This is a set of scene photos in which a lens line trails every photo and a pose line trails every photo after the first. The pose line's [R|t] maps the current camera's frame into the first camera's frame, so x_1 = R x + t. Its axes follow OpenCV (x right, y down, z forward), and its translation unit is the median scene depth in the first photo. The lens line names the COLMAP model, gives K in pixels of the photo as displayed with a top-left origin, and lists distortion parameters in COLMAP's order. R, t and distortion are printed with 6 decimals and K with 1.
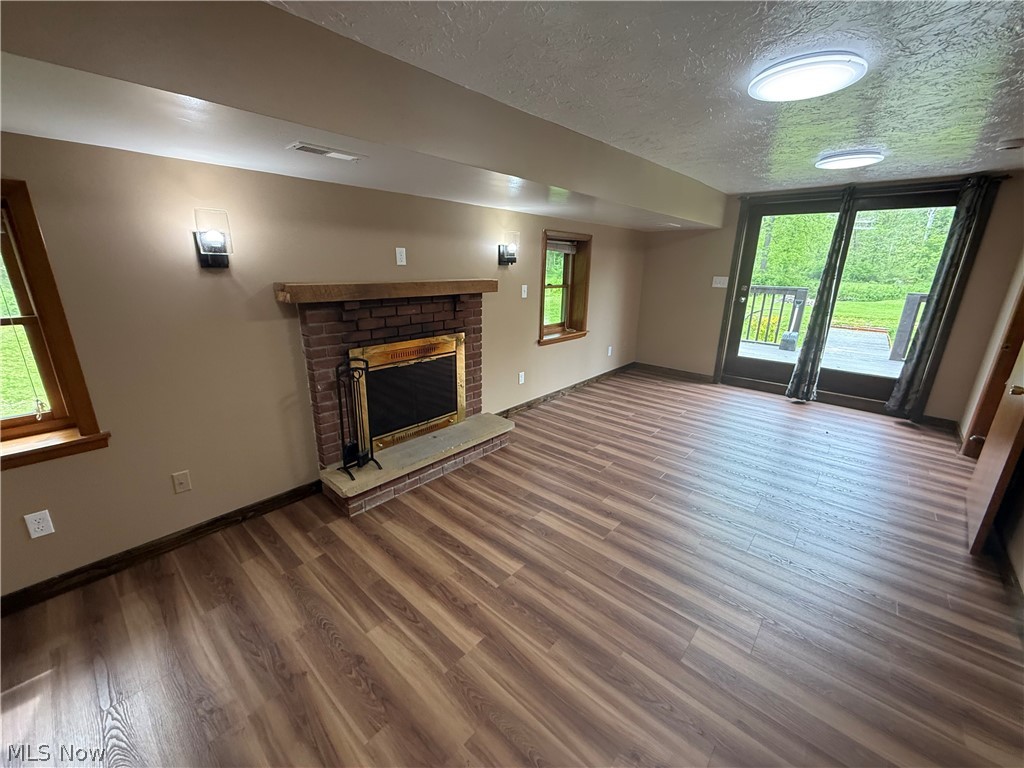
lens RADIAL K [[410.8, 0, 509.6], [0, 410.8, 382.7], [0, 0, 1]] dist [-0.001718, -0.000054]
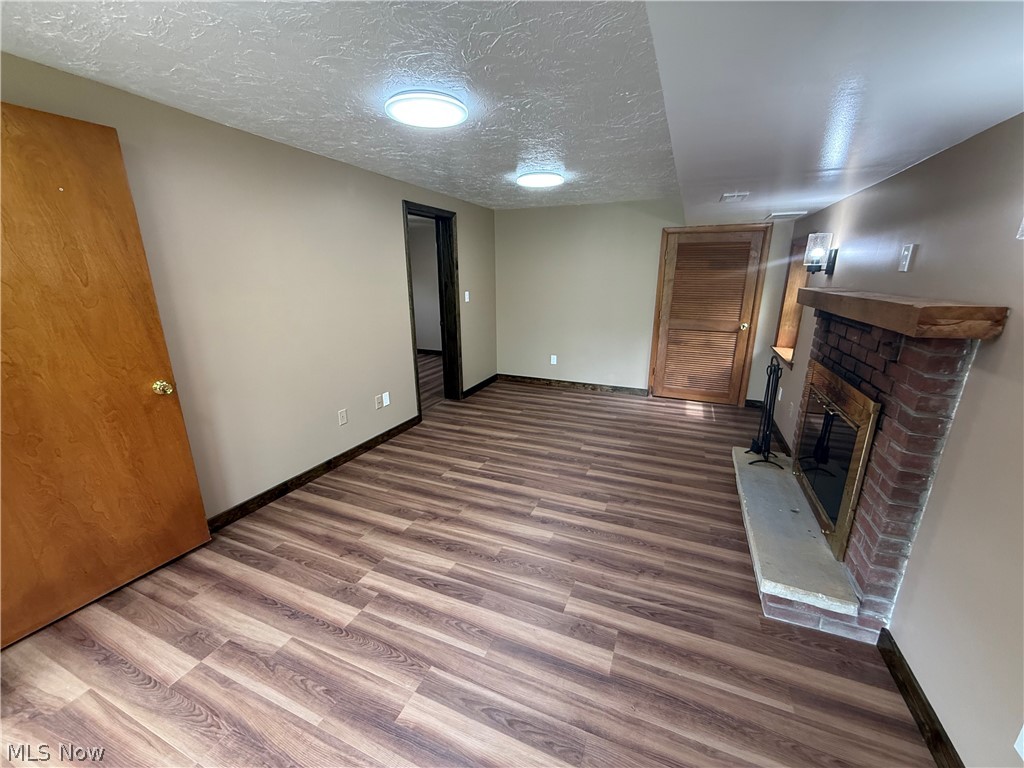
lens RADIAL K [[410.8, 0, 509.6], [0, 410.8, 382.7], [0, 0, 1]] dist [-0.001718, -0.000054]
pose [[-0.946928, 0.078629, -0.311681, 0.624641], [-0.095799, 0.856530, 0.507128, -0.476556], [0.306839, 0.510073, -0.803539, 1.660033]]
